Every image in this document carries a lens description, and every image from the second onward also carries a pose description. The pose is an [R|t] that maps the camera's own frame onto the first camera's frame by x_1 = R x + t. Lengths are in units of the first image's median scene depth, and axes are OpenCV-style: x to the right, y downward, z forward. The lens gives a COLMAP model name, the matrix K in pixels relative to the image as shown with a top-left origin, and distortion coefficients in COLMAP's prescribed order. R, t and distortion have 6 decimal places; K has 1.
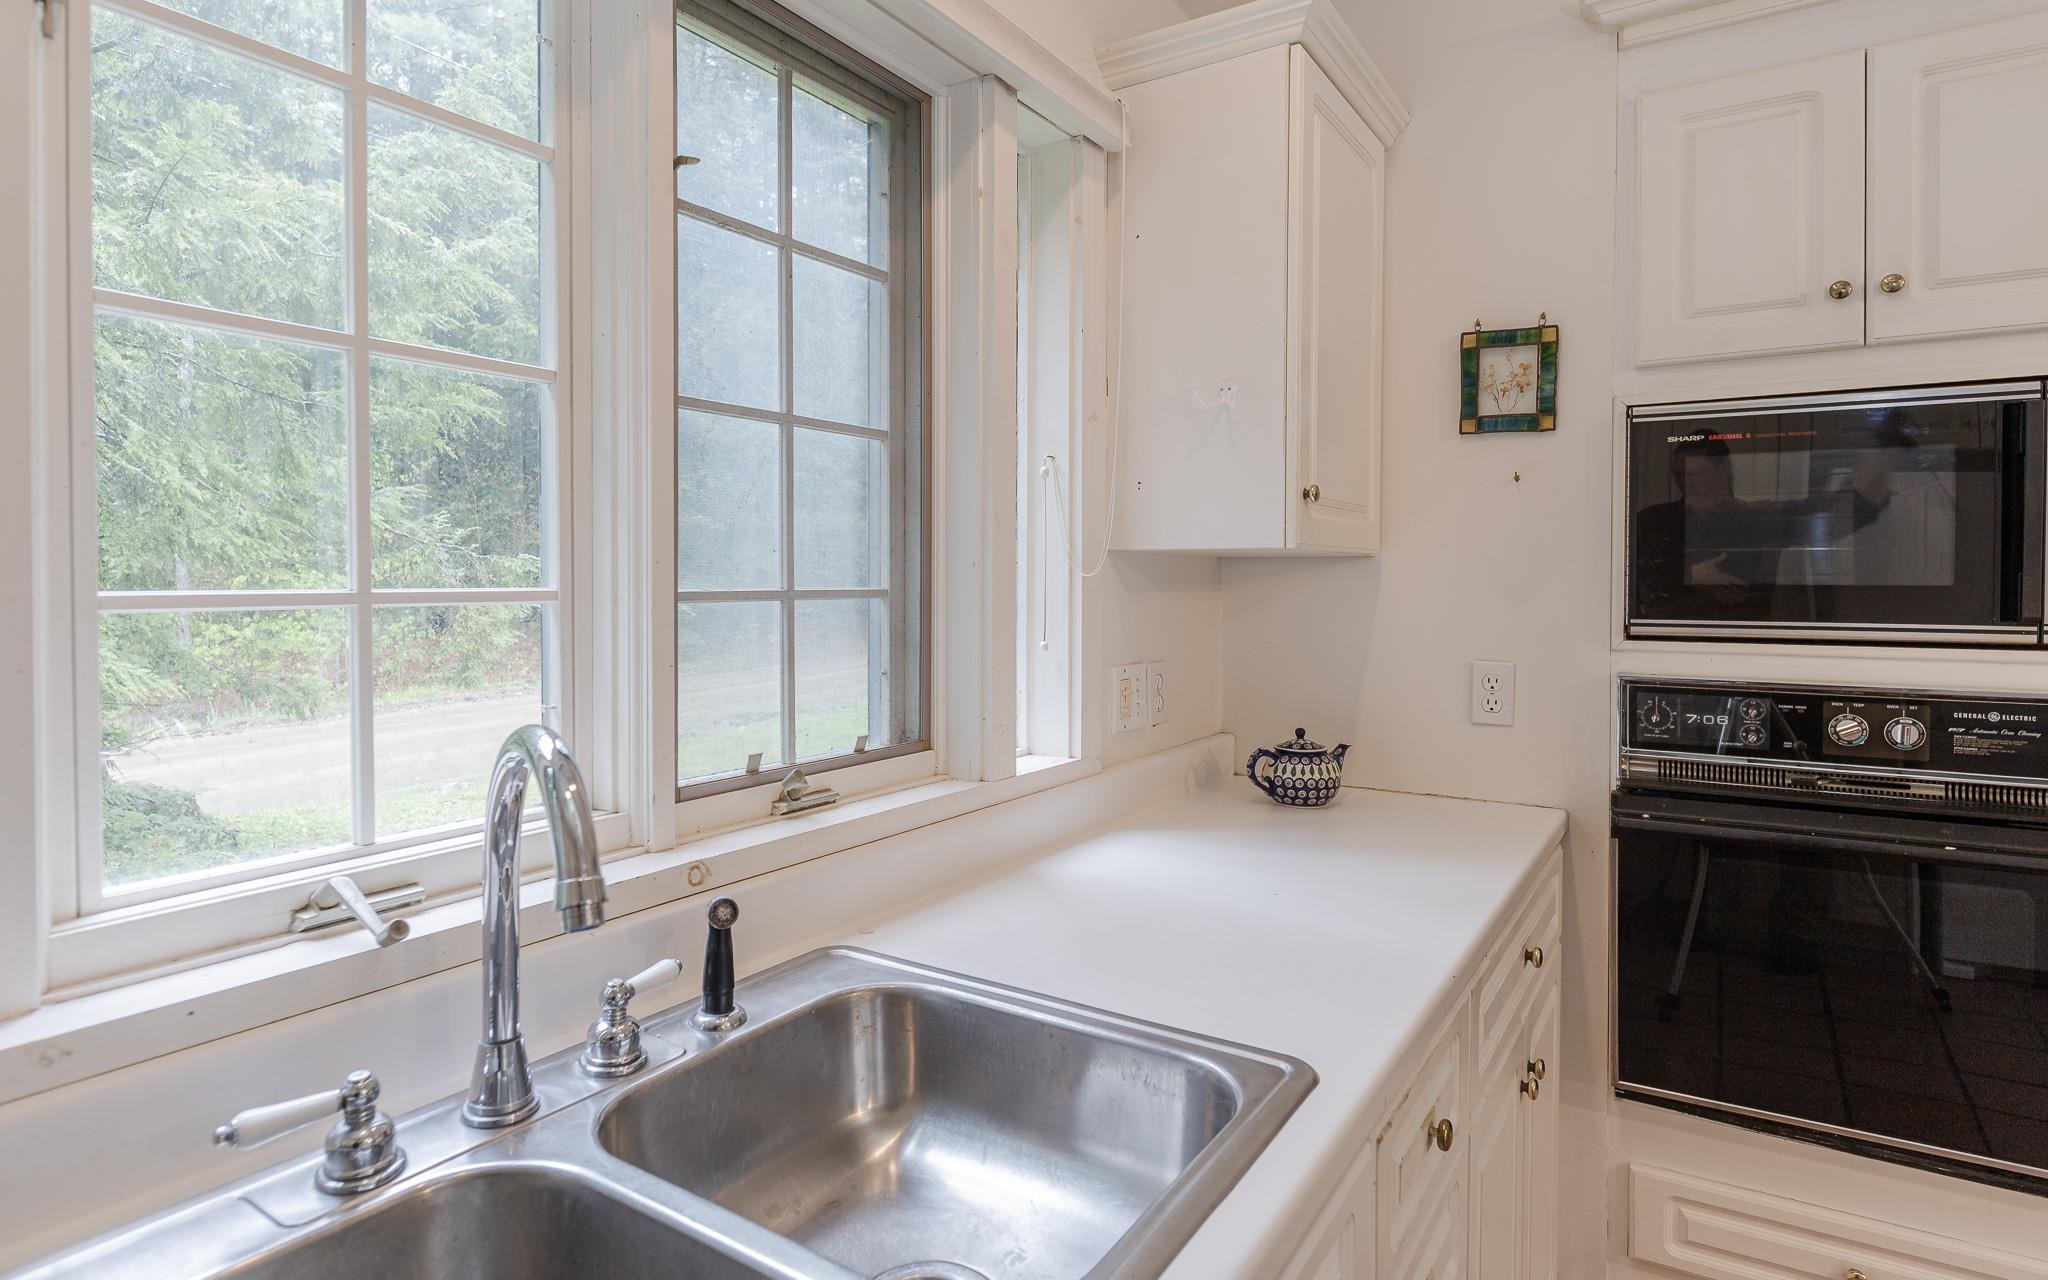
lens RADIAL K [[1098.3, 0, 1000.0], [0, 1098.3, 591.8], [0, 0, 1]] dist [-0.001538, -0.001138]
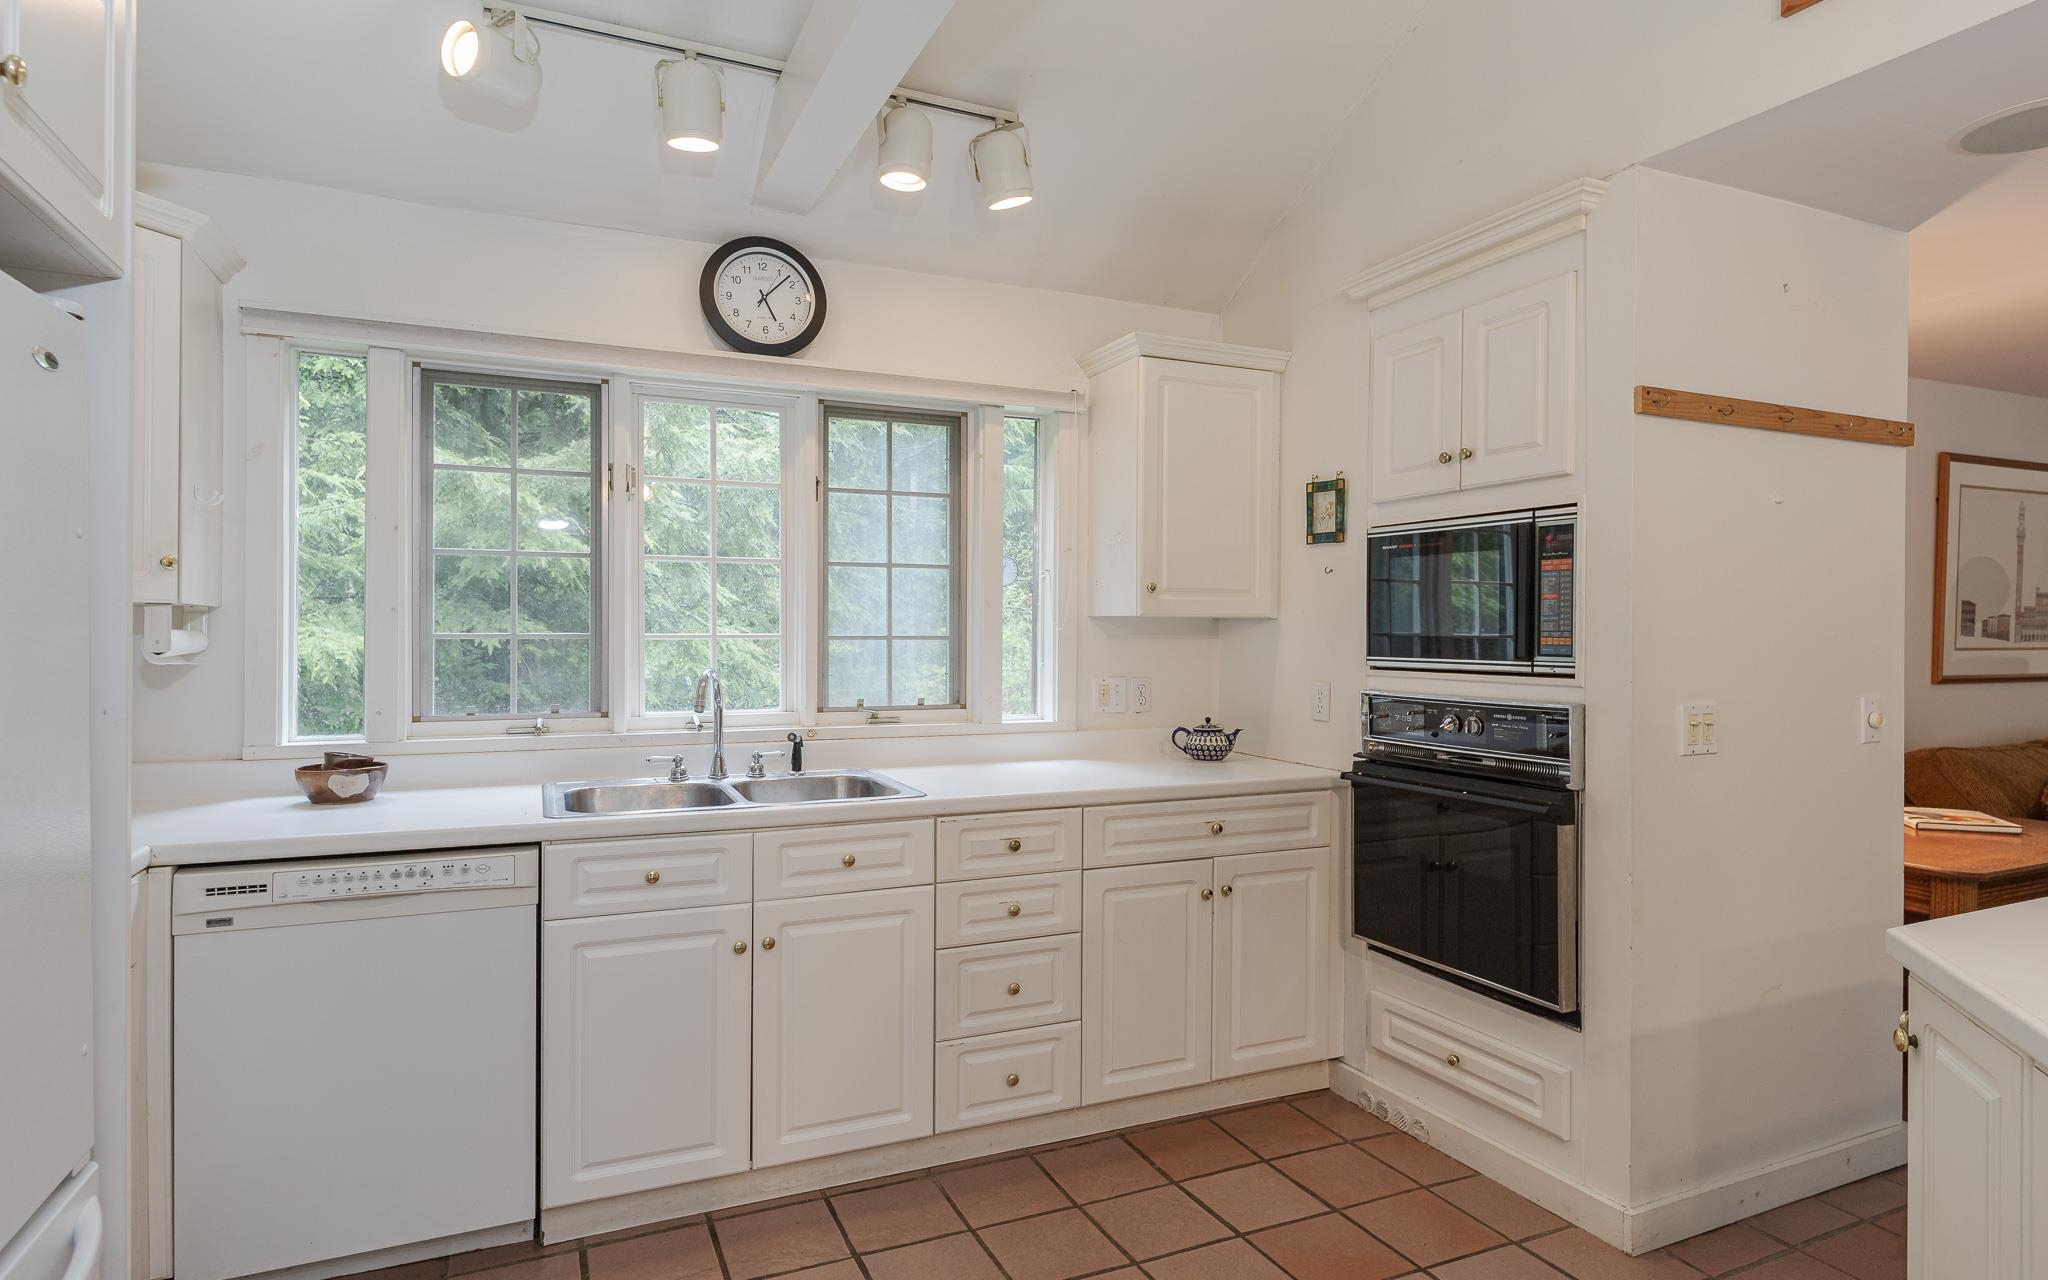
lens RADIAL K [[1078.4, 0, 1024.0], [0, 1078.4, 640.0], [0, 0, 1]] dist [-0.000389, -0.001372]
pose [[0.848486, 0.006715, -0.529175, 1.005745], [-0.008694, 0.999961, -0.001253, 0.006551], [0.529146, 0.005664, 0.848512, -0.658279]]
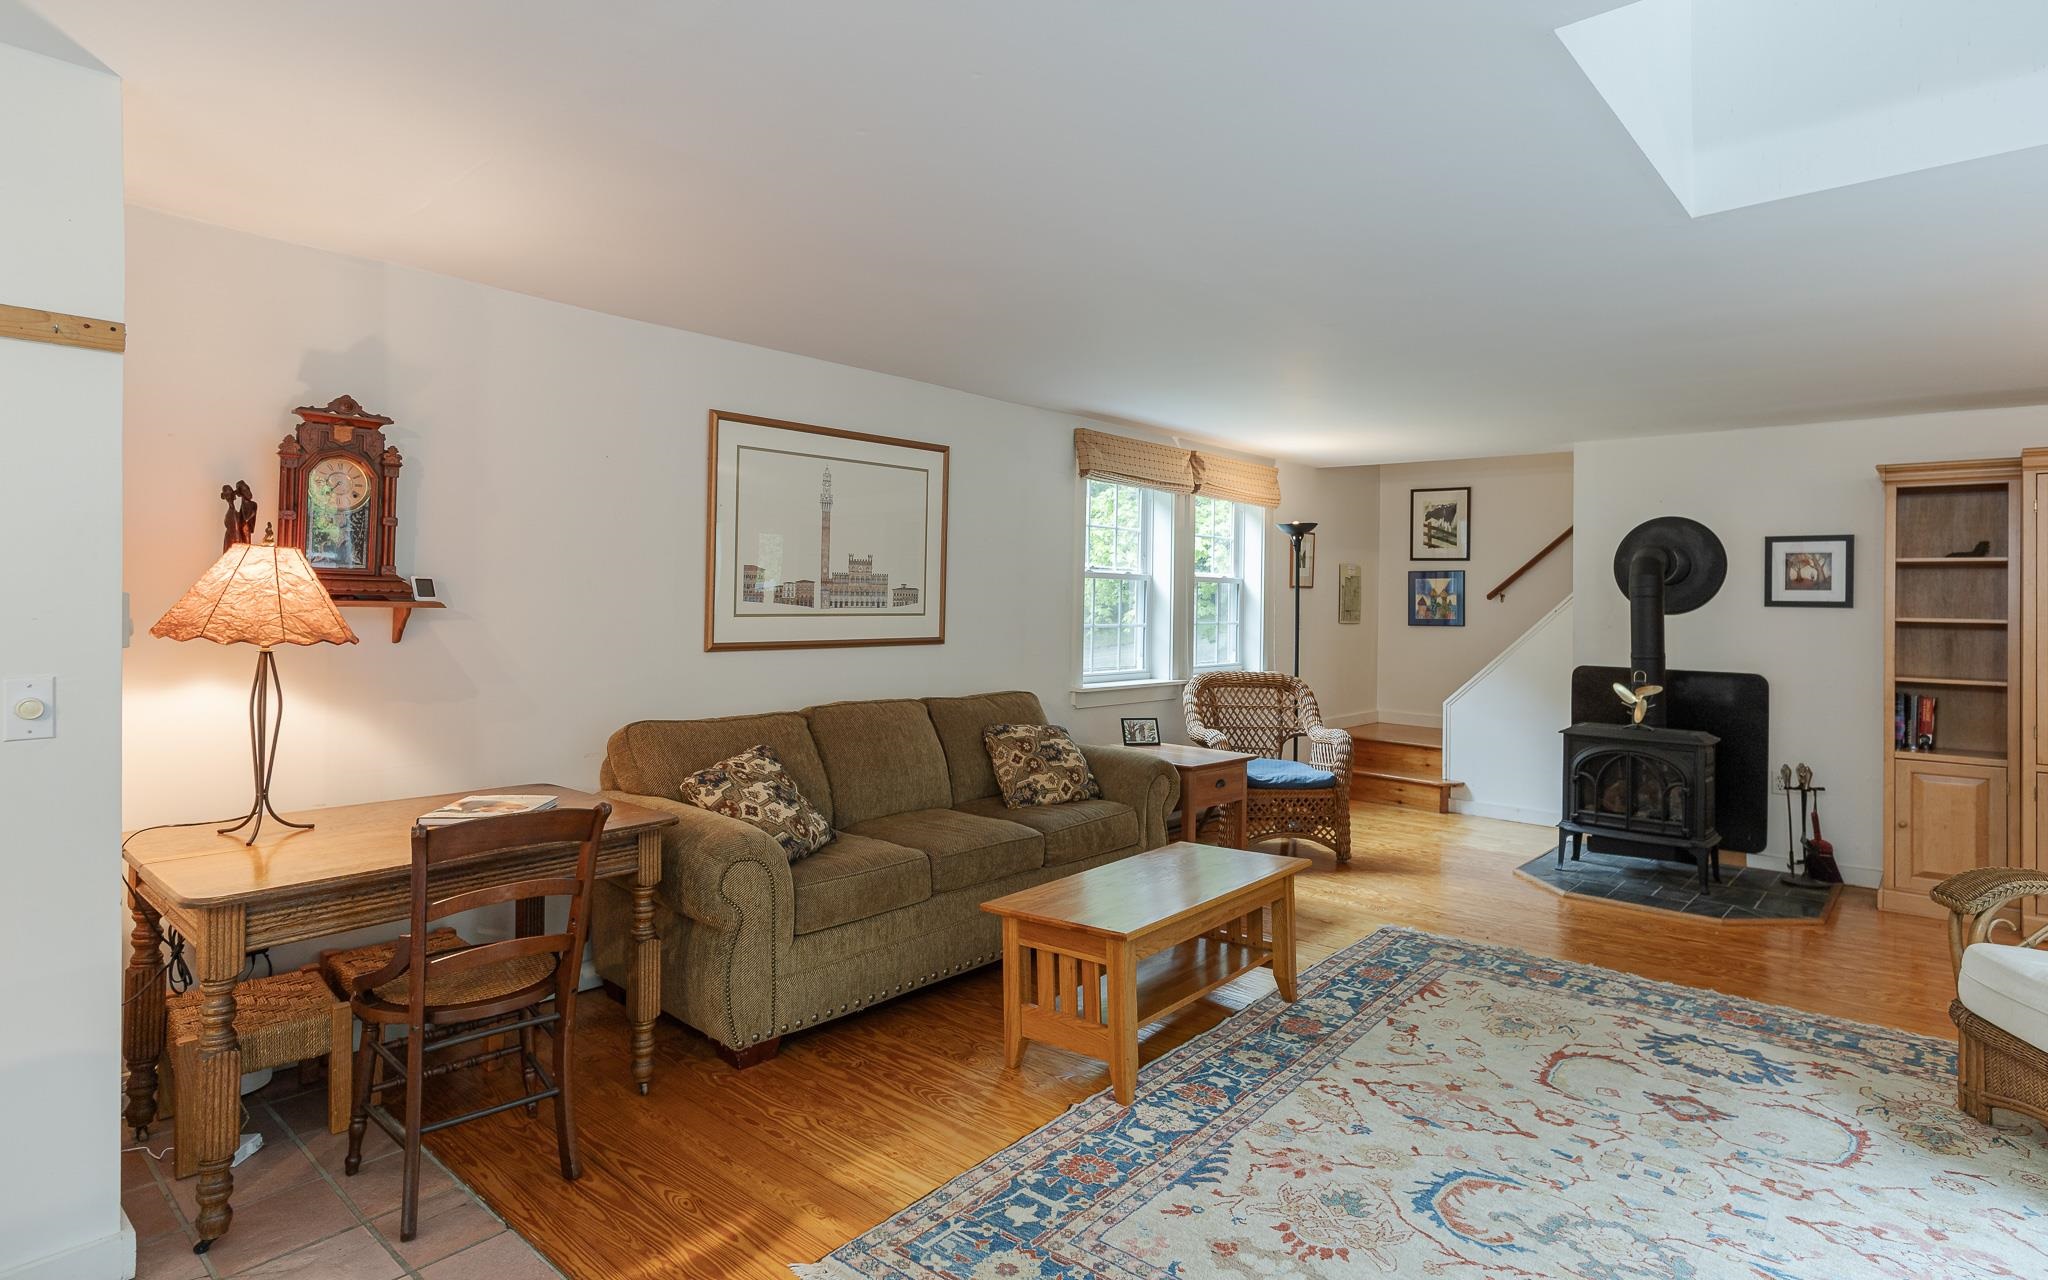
lens RADIAL K [[1039.6, 0, 1028.5], [0, 1039.6, 594.4], [0, 0, 1]] dist [-0.001844, -0.002286]
pose [[0.988695, 0.008008, -0.149724, 2.314562], [-0.010396, 0.999831, -0.015179, -0.010301], [0.149577, 0.016564, 0.988611, 0.268916]]
